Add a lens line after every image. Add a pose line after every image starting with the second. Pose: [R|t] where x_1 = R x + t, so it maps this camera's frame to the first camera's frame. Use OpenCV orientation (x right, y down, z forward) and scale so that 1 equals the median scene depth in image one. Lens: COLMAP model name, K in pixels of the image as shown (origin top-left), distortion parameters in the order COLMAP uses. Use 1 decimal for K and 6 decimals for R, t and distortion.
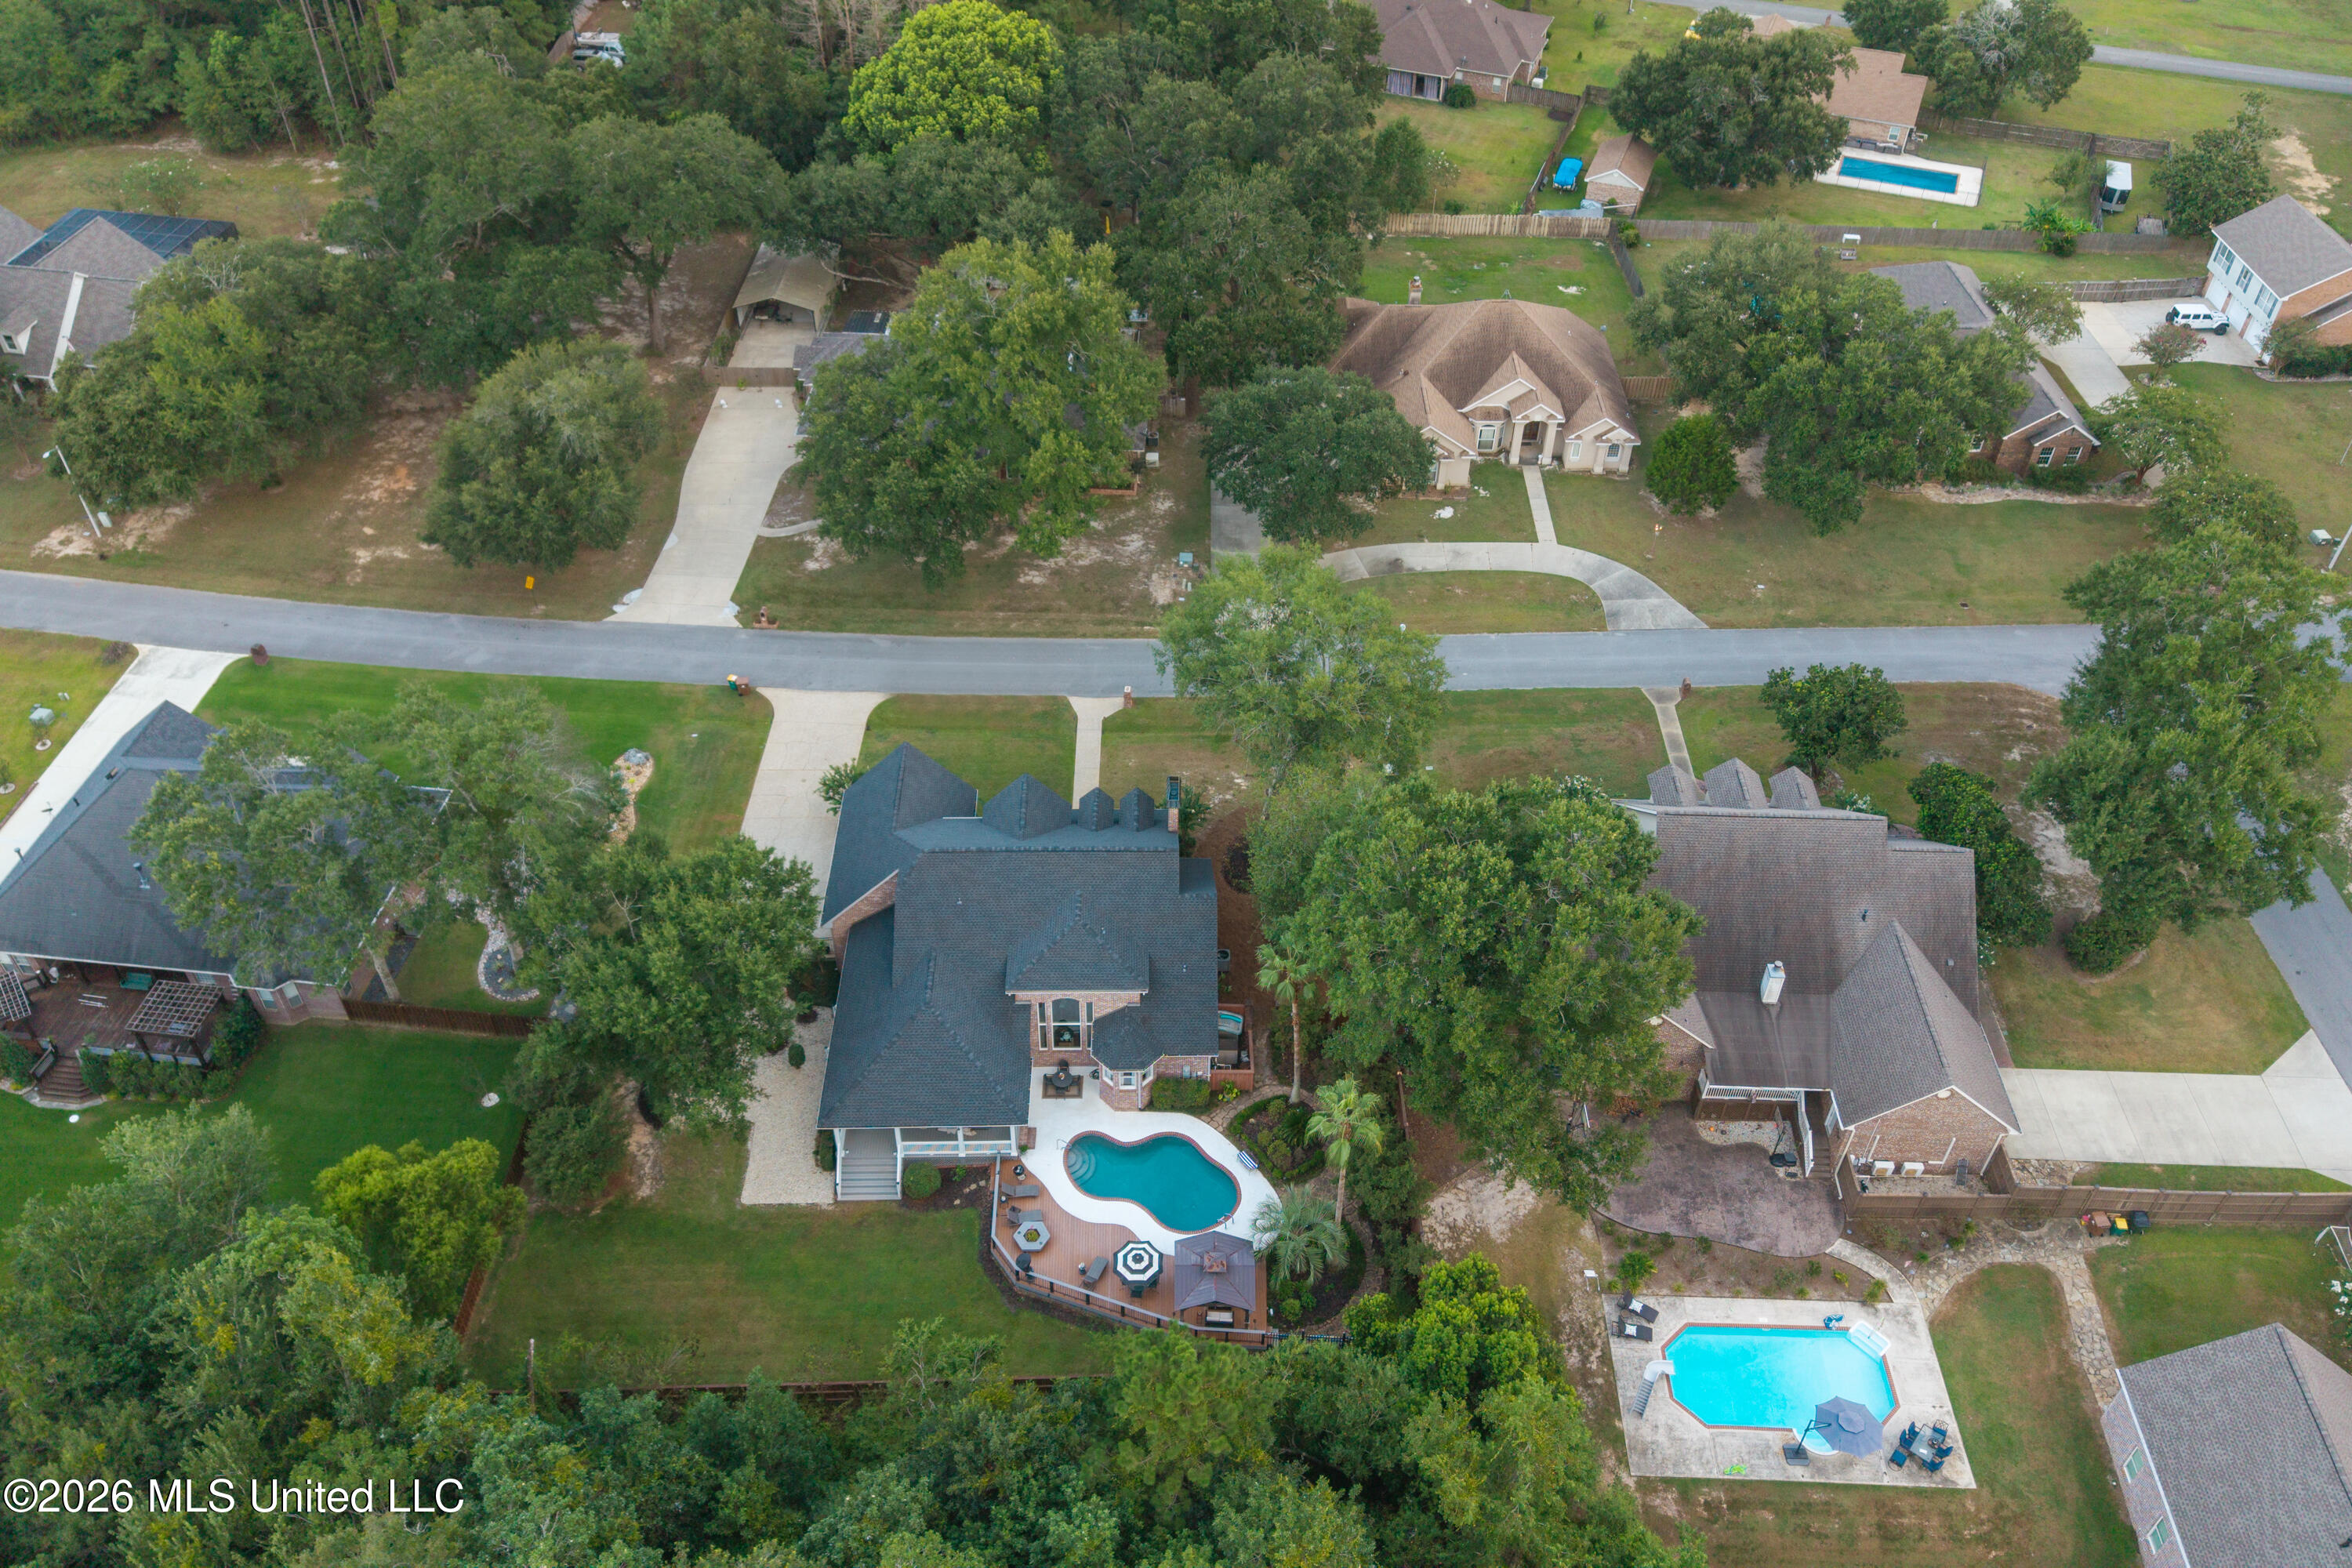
lens RADIAL K [[1864.2, 0, 1165.0], [0, 1864.2, 812.9], [0, 0, 1]] dist [0.050551, -0.074861]
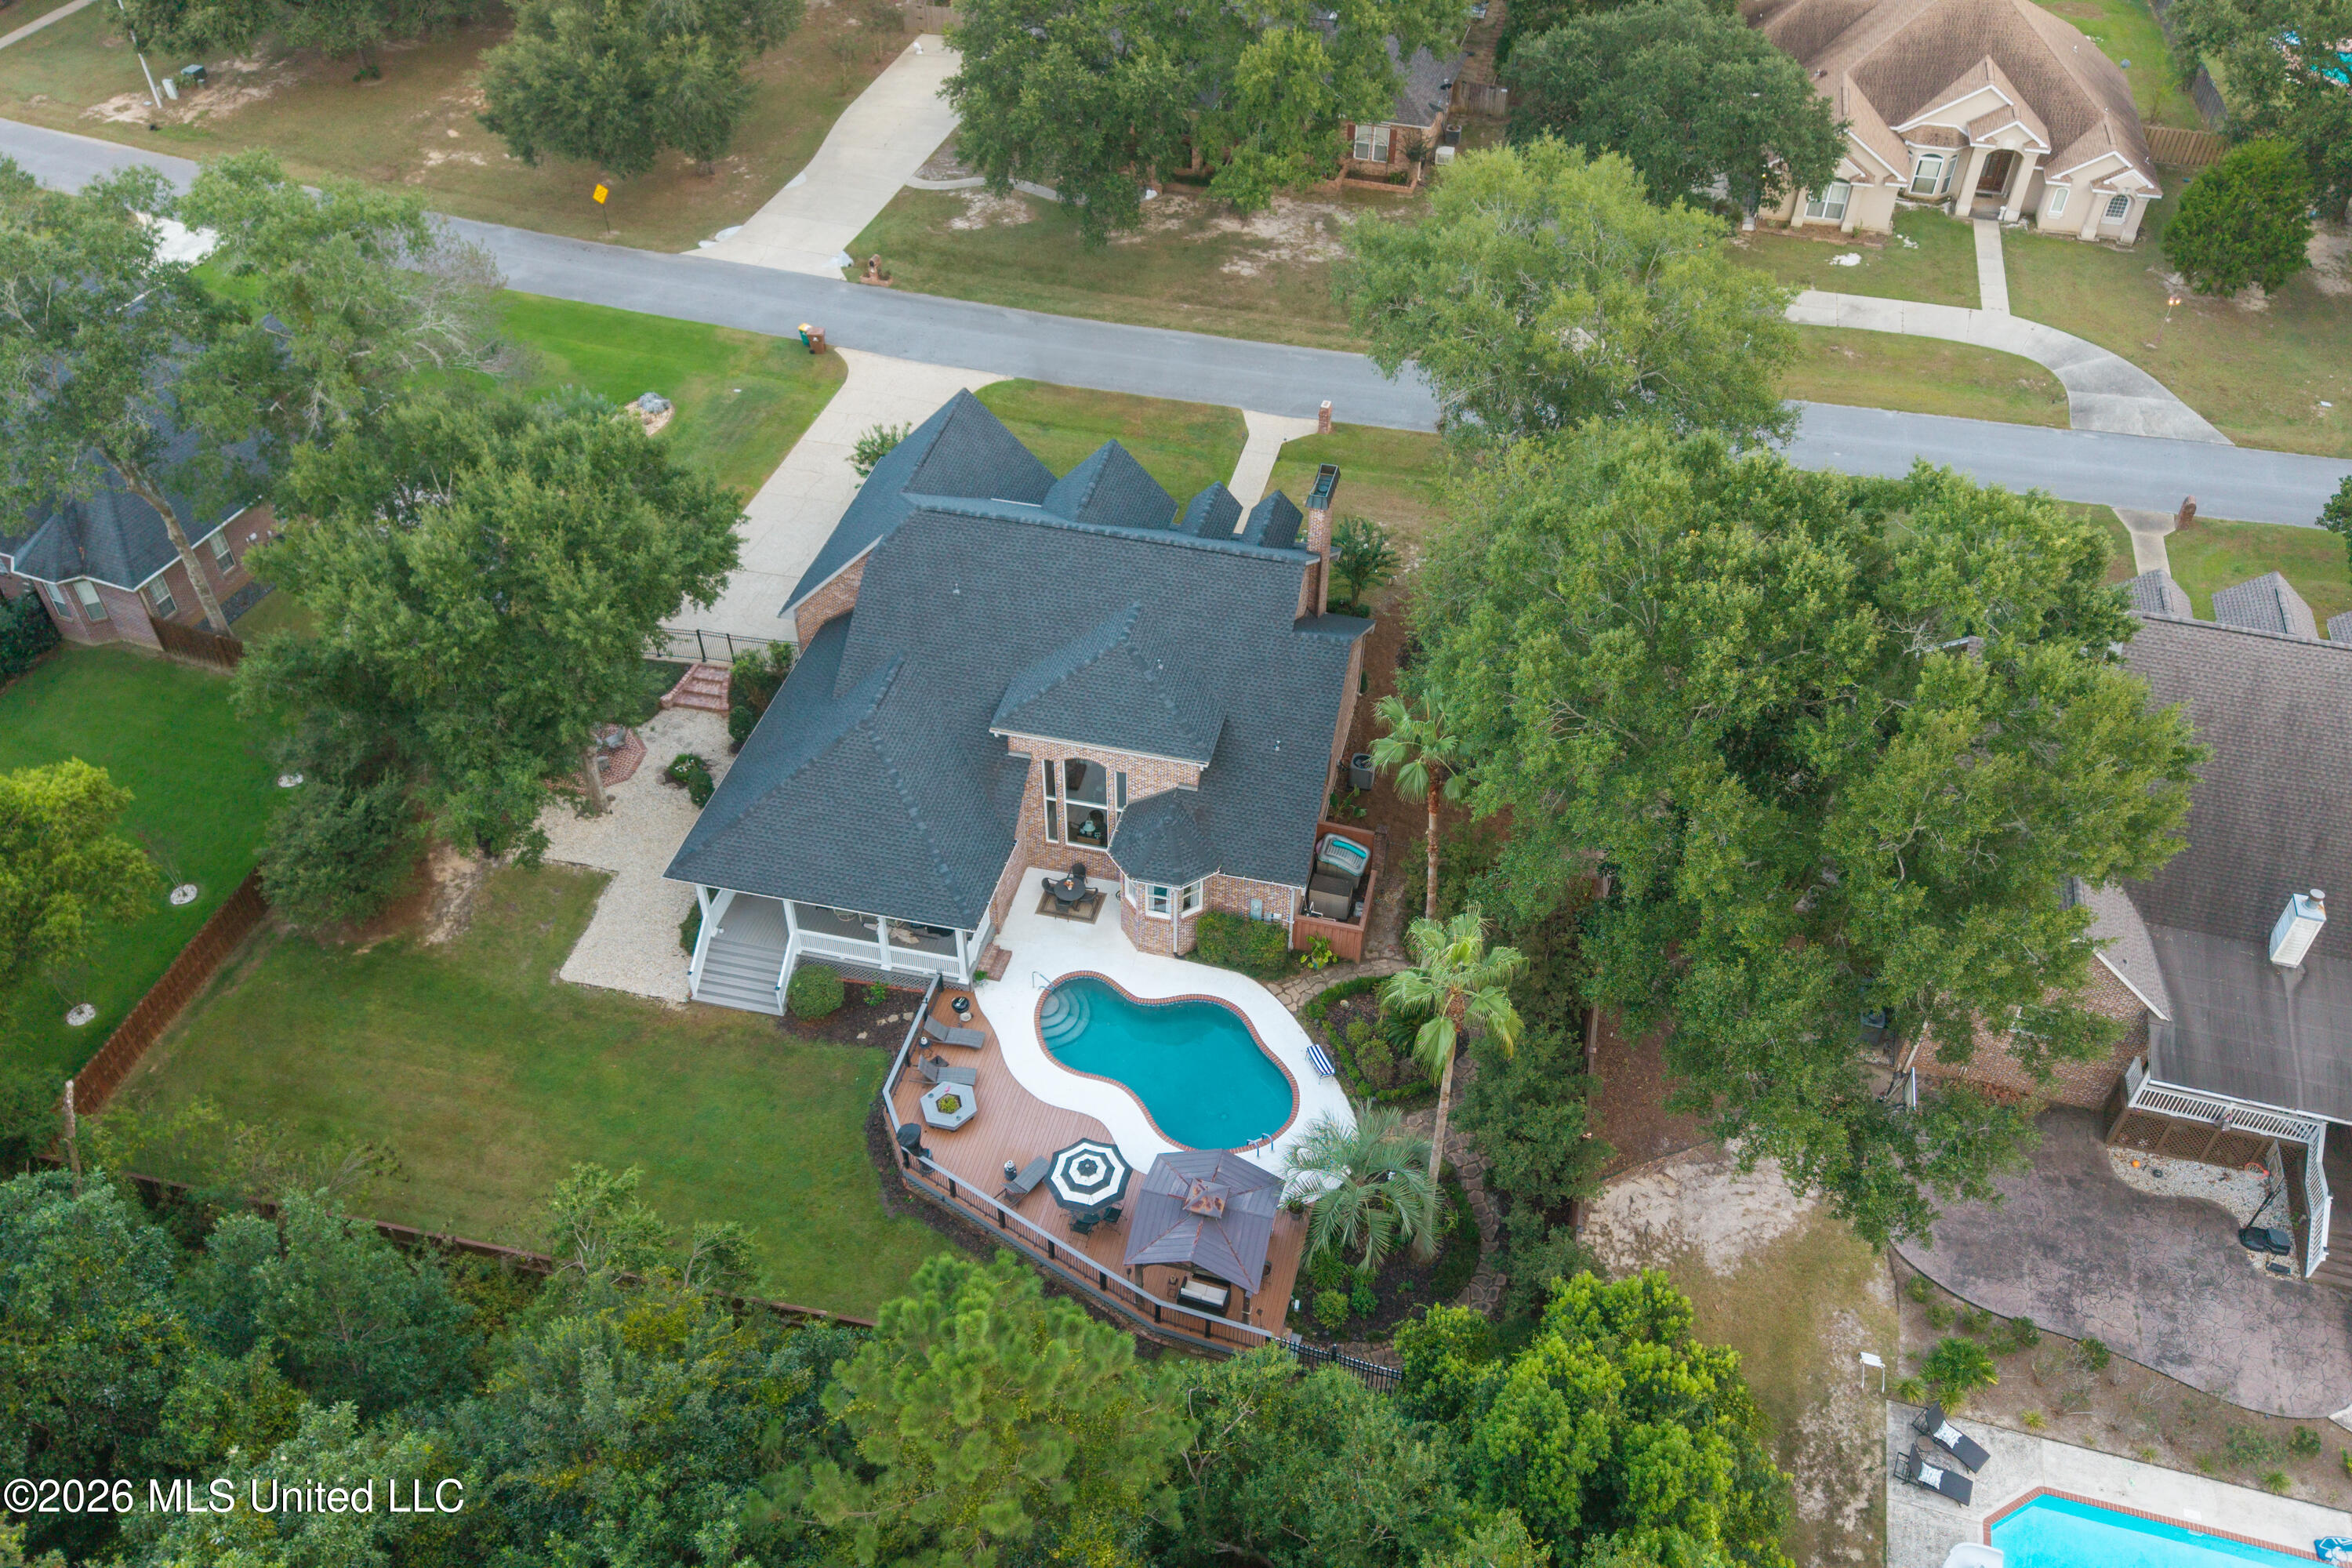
lens RADIAL K [[1864.2, 0, 1165.0], [0, 1864.2, 812.9], [0, 0, 1]] dist [0.050551, -0.074861]
pose [[0.969510, 0.167094, -0.179248, 0.089966], [-0.167329, 0.985803, 0.013917, 0.105075], [0.179029, 0.016501, 0.983705, 0.382662]]
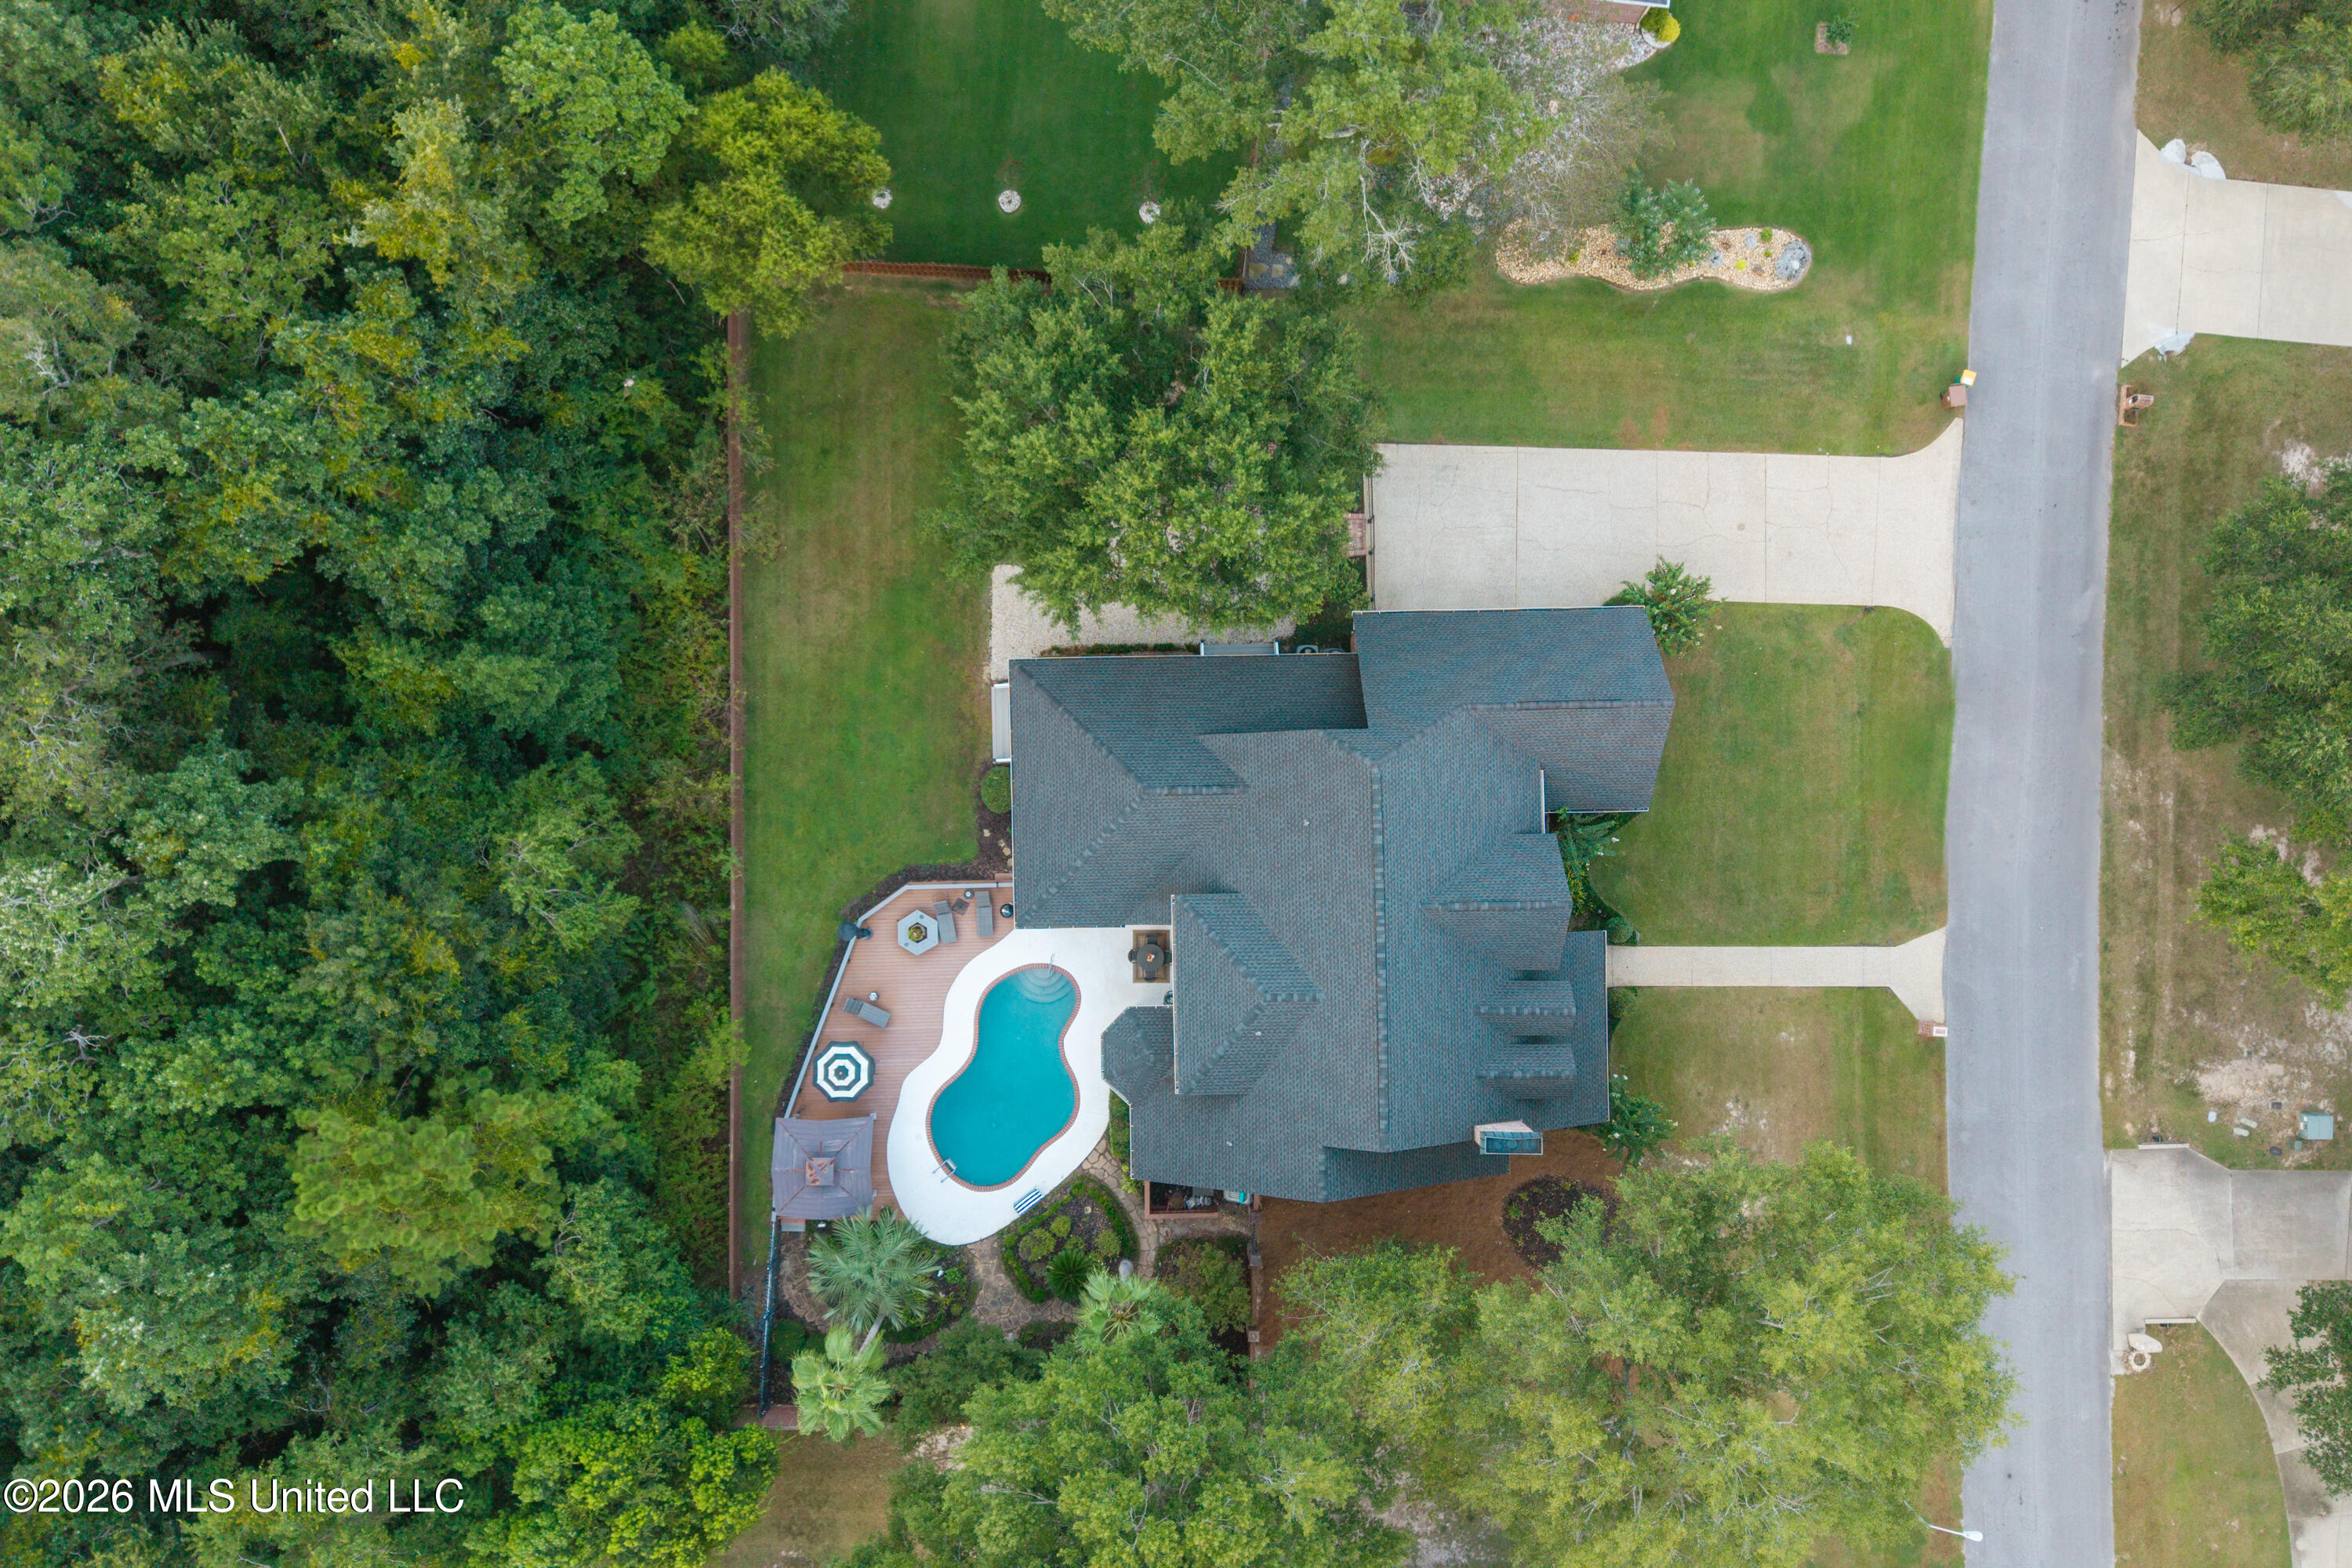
lens RADIAL K [[1914.2, 0, 1170.2], [0, 1914.2, 782.8], [0, 0, 1]] dist [0.070483, -0.084829]
pose [[0.010924, 0.999742, -0.019893, -0.113723], [-0.697345, 0.021875, 0.716402, -0.432504], [0.716653, 0.006046, 0.697404, 0.472977]]
